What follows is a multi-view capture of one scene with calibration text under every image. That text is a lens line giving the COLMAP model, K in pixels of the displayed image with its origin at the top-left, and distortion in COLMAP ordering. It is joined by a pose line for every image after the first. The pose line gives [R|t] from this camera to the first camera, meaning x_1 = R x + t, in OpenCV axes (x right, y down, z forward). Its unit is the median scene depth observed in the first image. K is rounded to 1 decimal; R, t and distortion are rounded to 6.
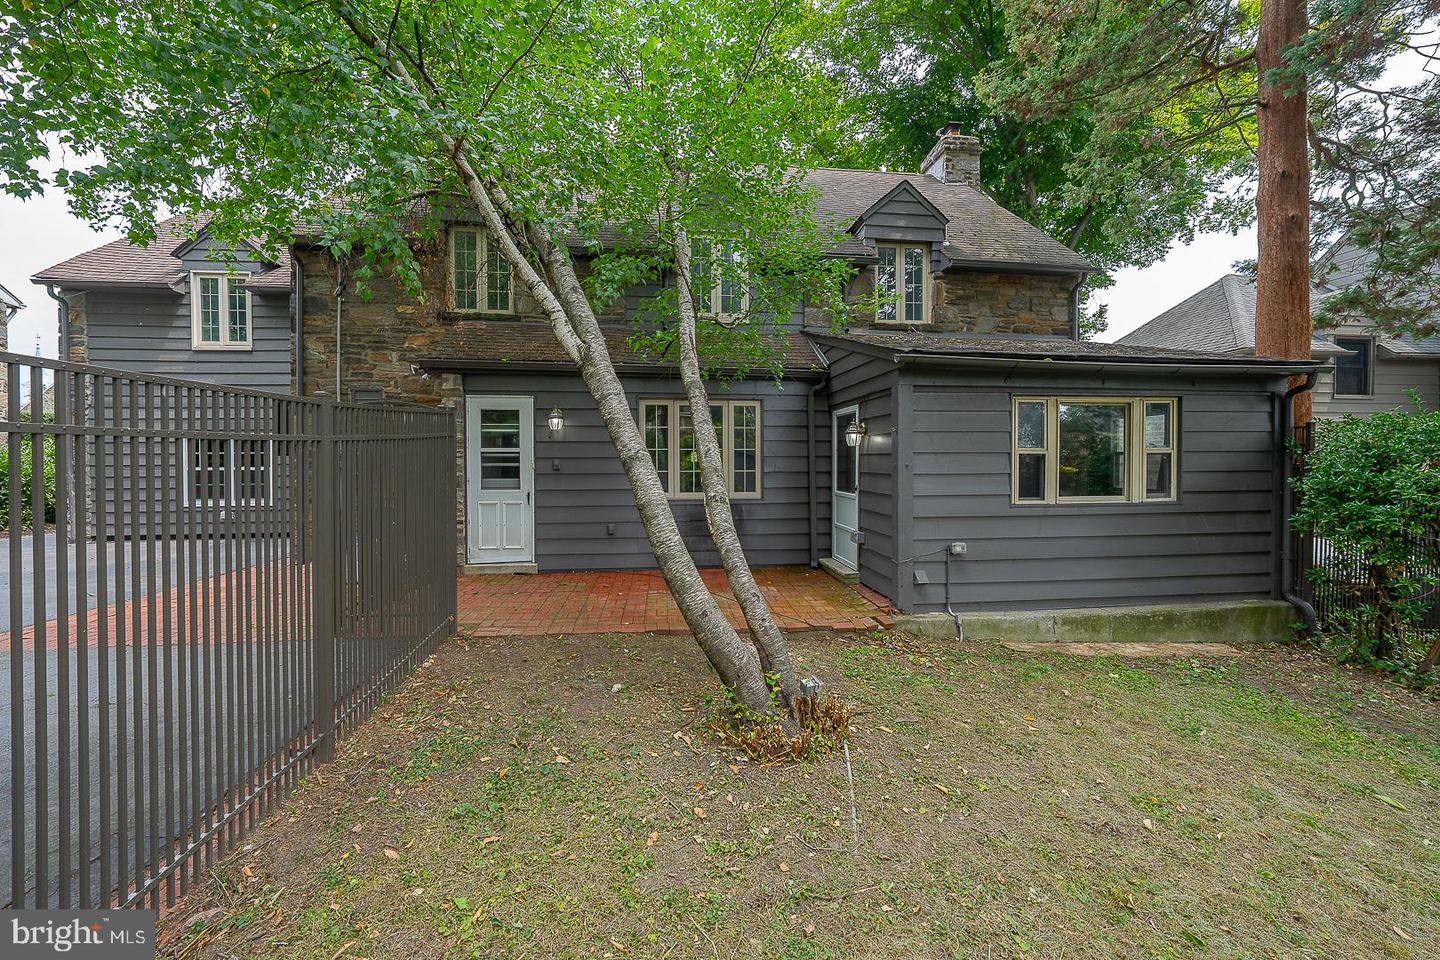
lens RADIAL K [[580.0, 0, 715.8], [0, 580.0, 471.4], [0, 0, 1]] dist [-0.012450, -0.000041]
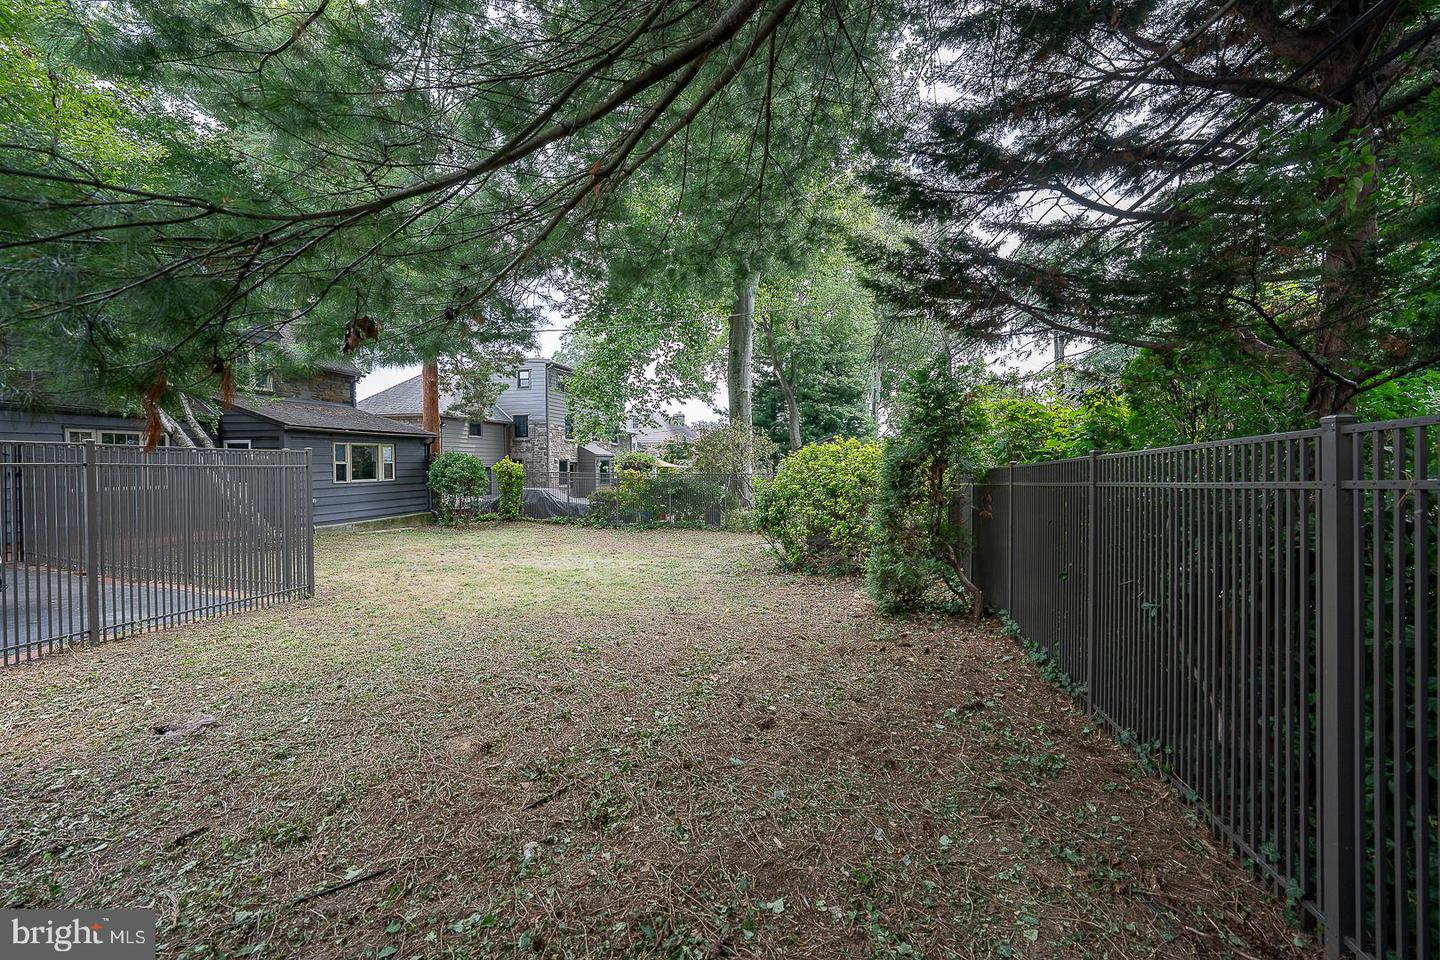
lens RADIAL K [[494.8, 0, 713.9], [0, 494.8, 466.5], [0, 0, 1]] dist [-0.021553, 0.002883]
pose [[0.353976, -0.008846, 0.935213, -0.855223], [0.019696, 0.999804, 0.002002, 0.008687], [-0.935047, 0.017711, 0.354081, -1.255028]]
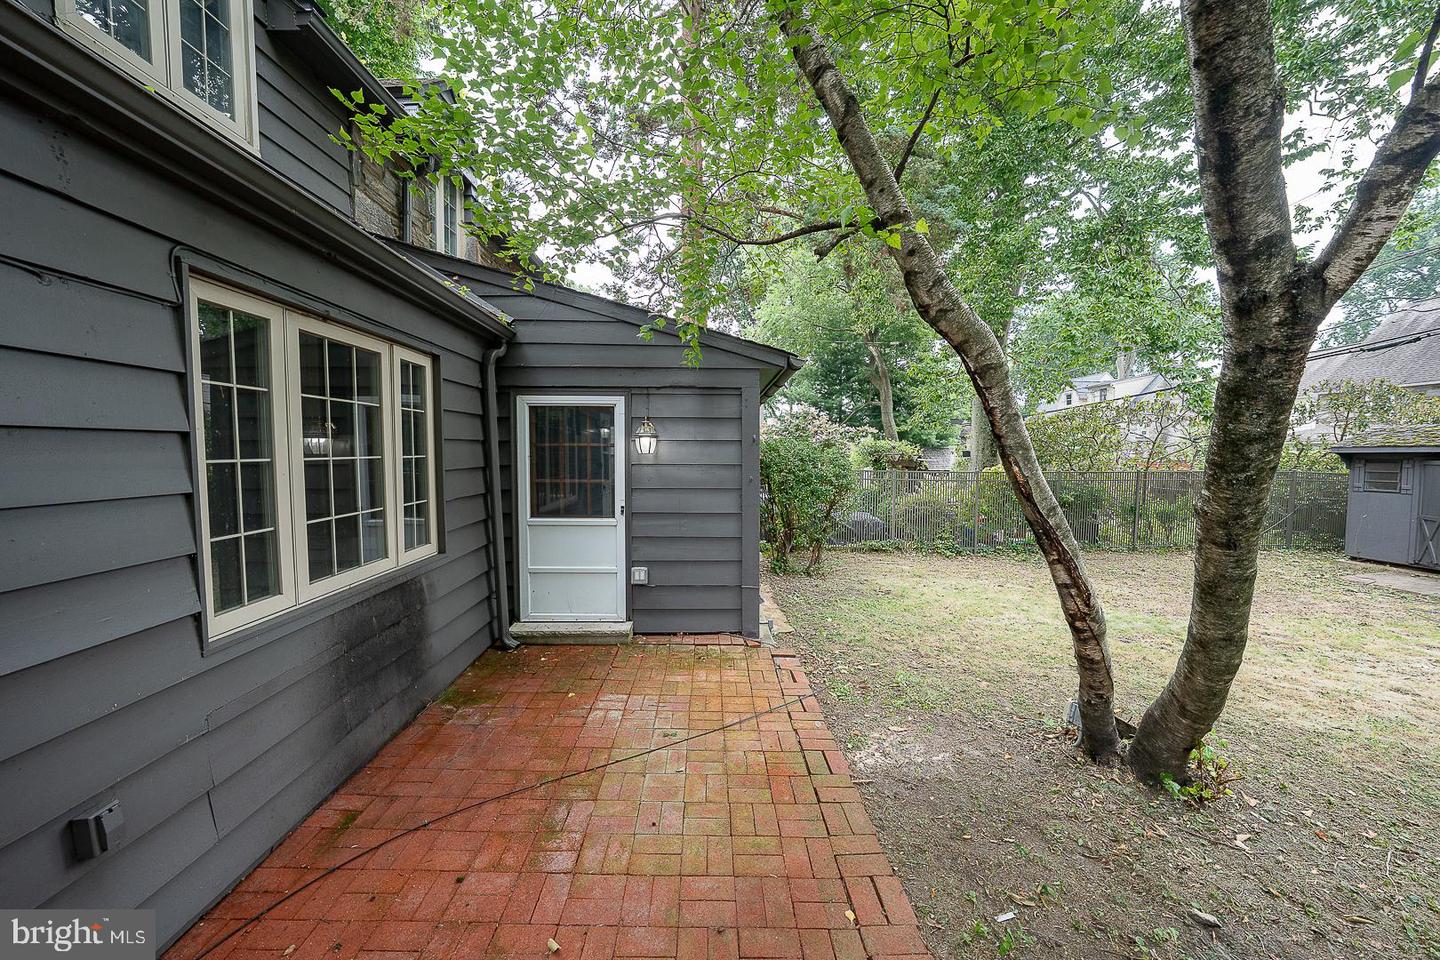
lens RADIAL K [[494.8, 0, 720.2], [0, 494.8, 482.8], [0, 0, 1]] dist [-0.021553, 0.002883]
pose [[0.082317, -0.062390, 0.994651, -0.410458], [0.011212, 0.998033, 0.061675, -0.048302], [-0.996543, 0.006075, 0.082854, 0.905594]]
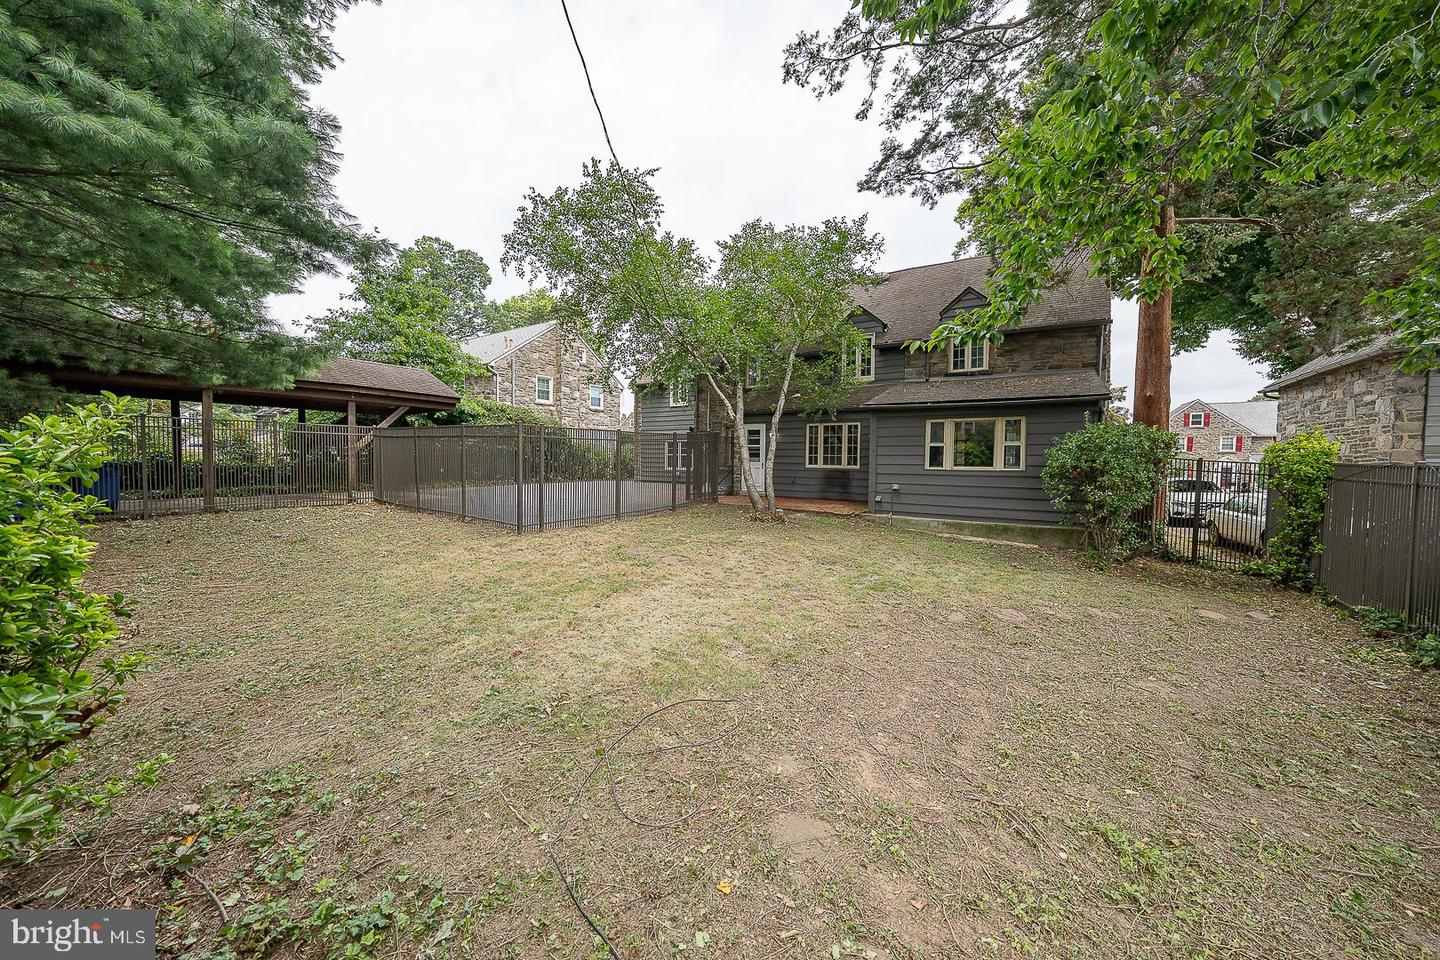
lens RADIAL K [[494.8, 0, 719.8], [0, 494.8, 477.8], [0, 0, 1]] dist [-0.021553, 0.002883]
pose [[0.775090, 0.034441, -0.630911, 1.017112], [-0.021962, 0.999378, 0.027575, 0.051944], [0.631469, -0.007517, 0.775365, -0.873411]]
